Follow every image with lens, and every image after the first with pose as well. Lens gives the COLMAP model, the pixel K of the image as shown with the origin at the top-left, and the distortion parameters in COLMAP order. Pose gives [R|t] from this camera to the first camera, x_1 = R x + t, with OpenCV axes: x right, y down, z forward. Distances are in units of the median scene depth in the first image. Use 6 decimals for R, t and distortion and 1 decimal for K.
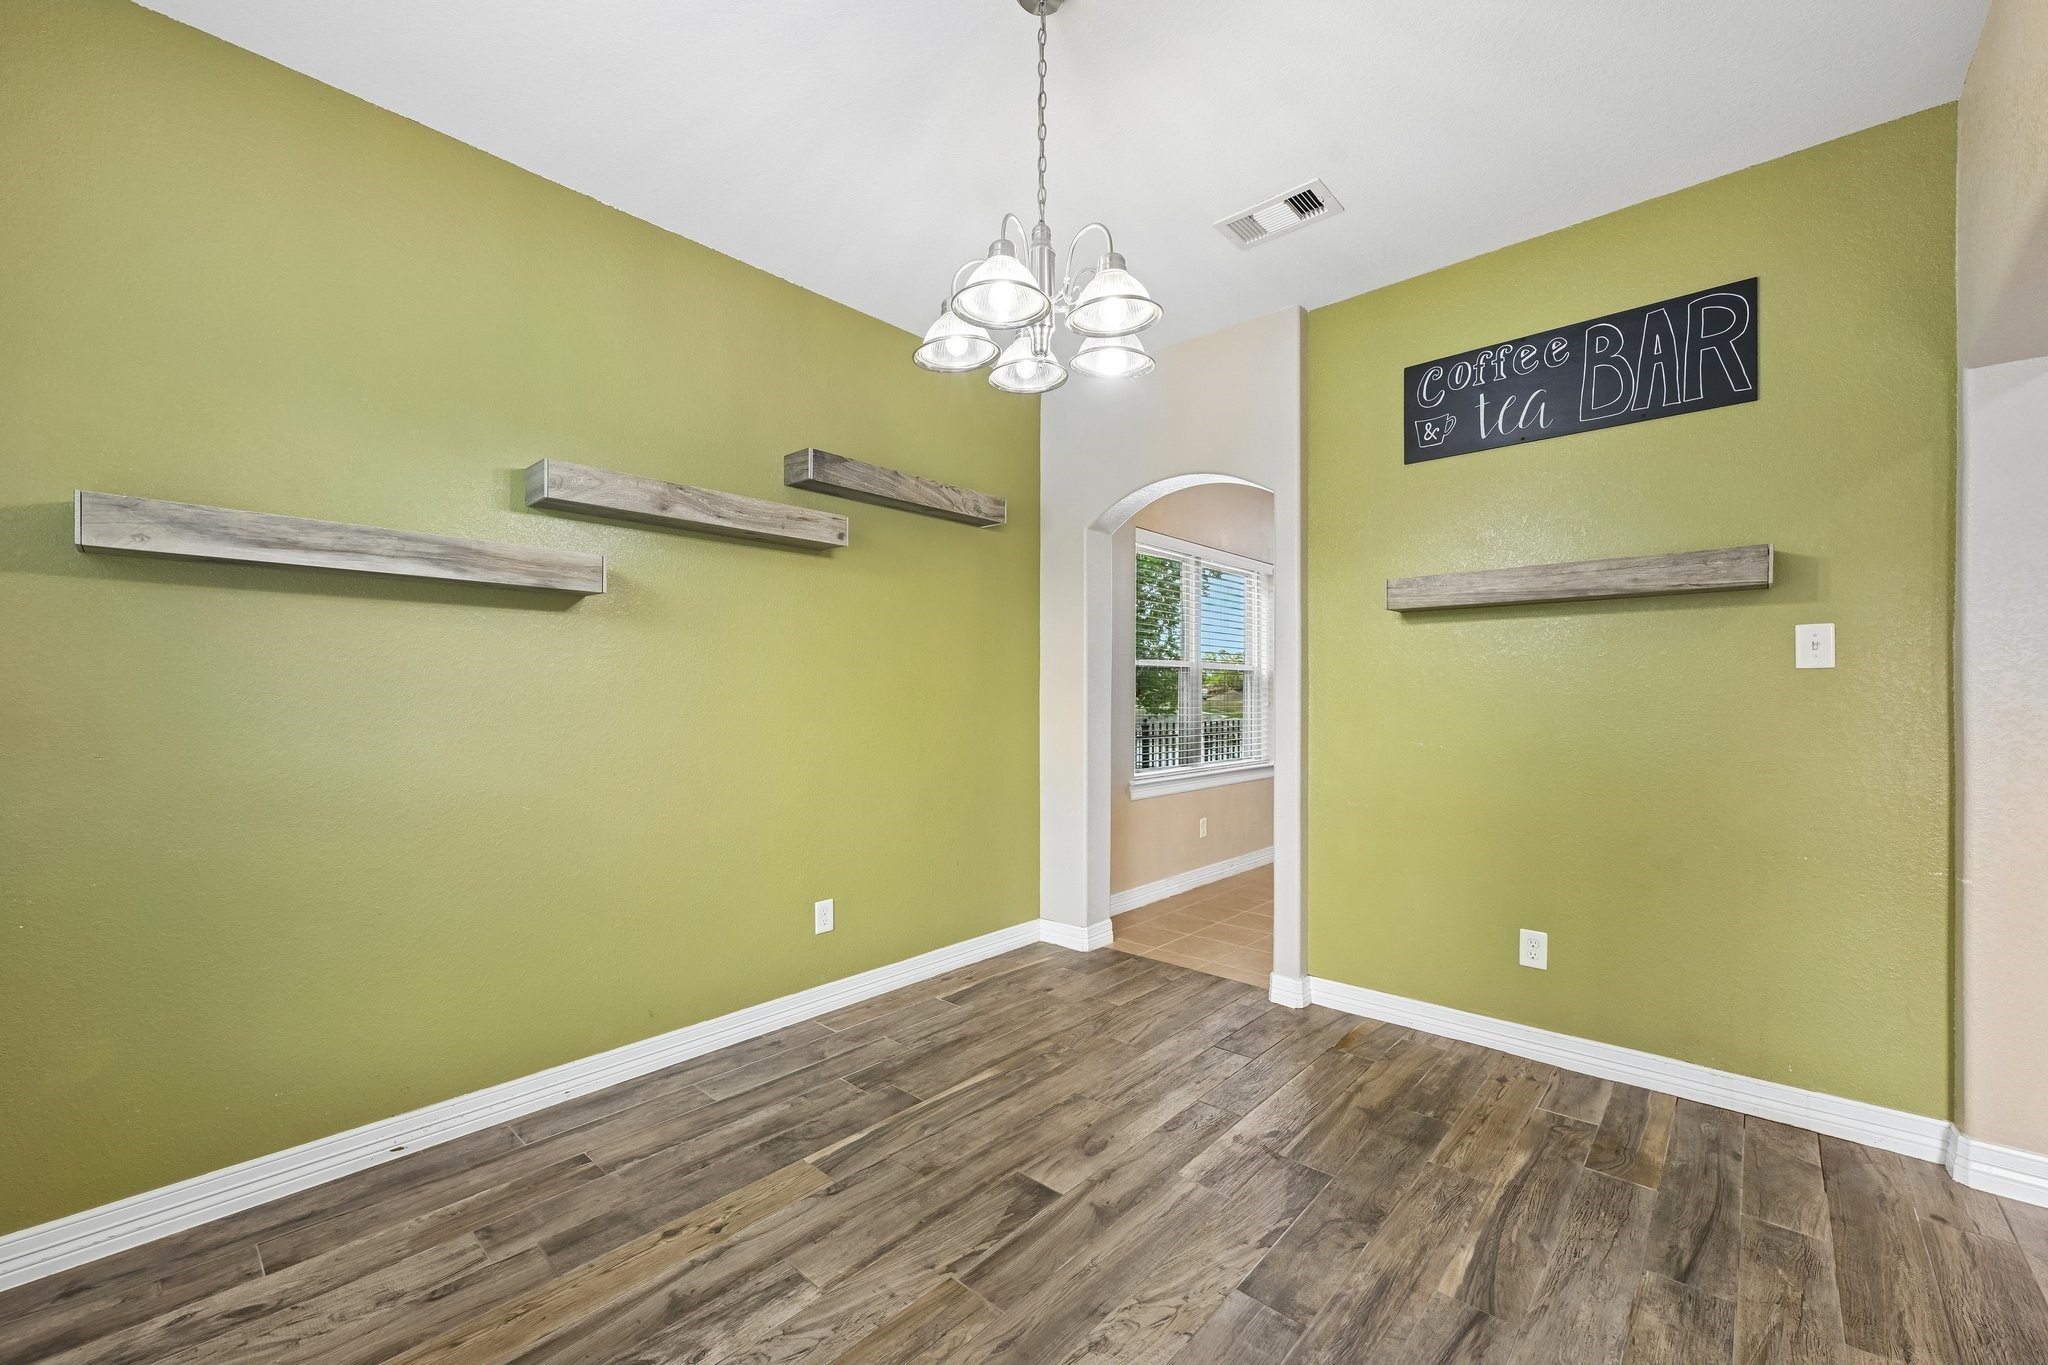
lens RADIAL K [[805.2, 0, 1057.3], [0, 805.2, 708.1], [0, 0, 1]] dist [-0.000263, -0.000084]
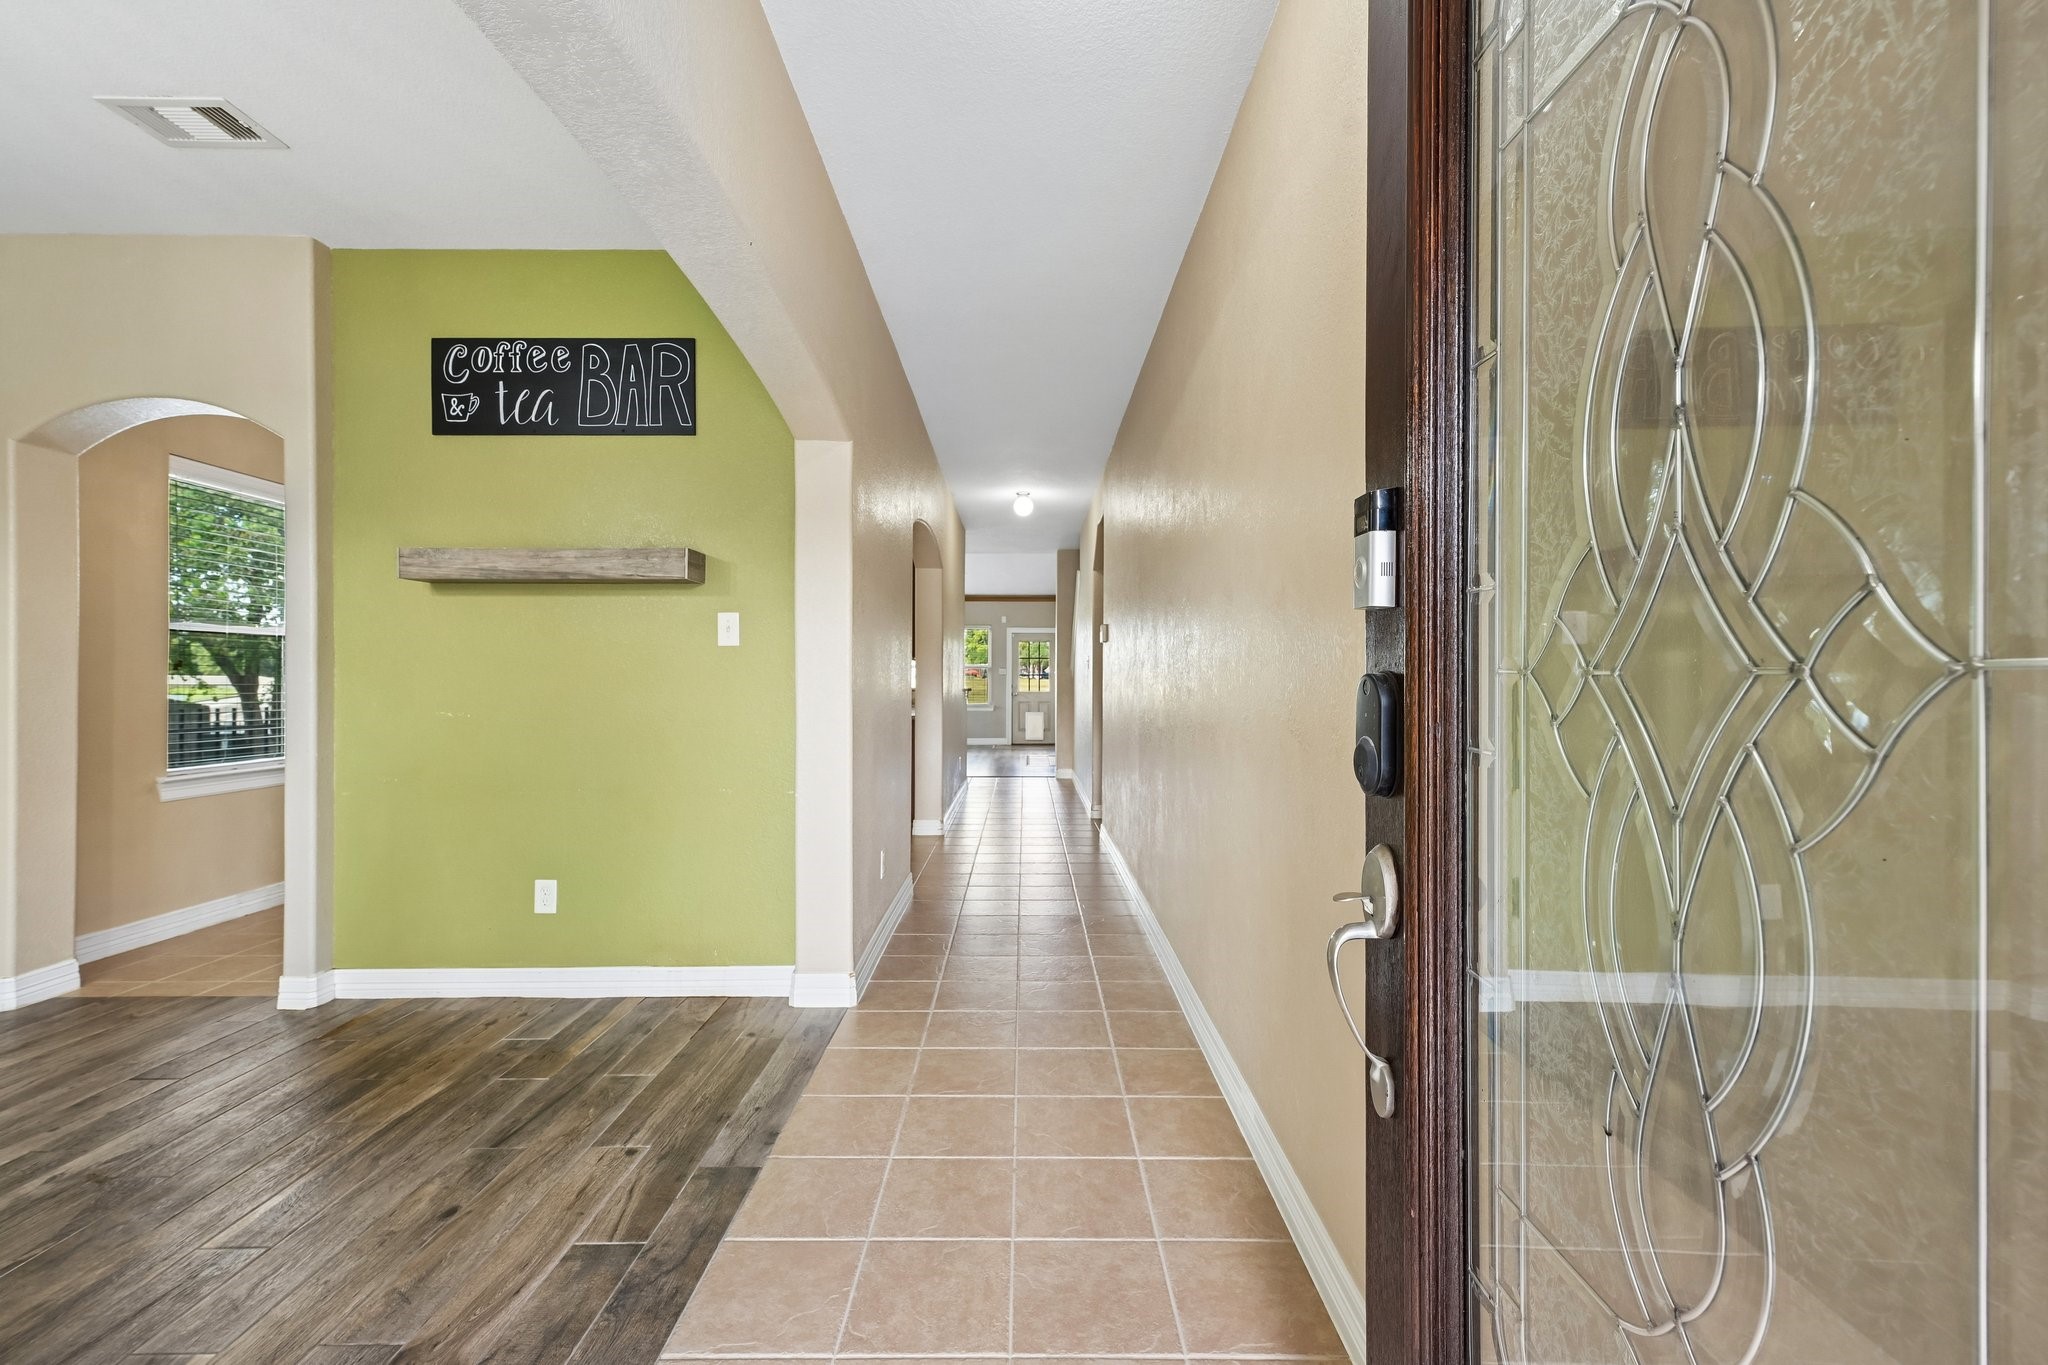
lens RADIAL K [[827.0, 0, 1016.5], [0, 827.0, 687.4], [0, 0, 1]] dist [0.002128, 0.003999]
pose [[0.756507, -0.006861, 0.653950, 0.338966], [0.008623, 0.999963, 0.000516, 0.018038], [-0.653929, 0.005248, 0.756538, -0.277437]]
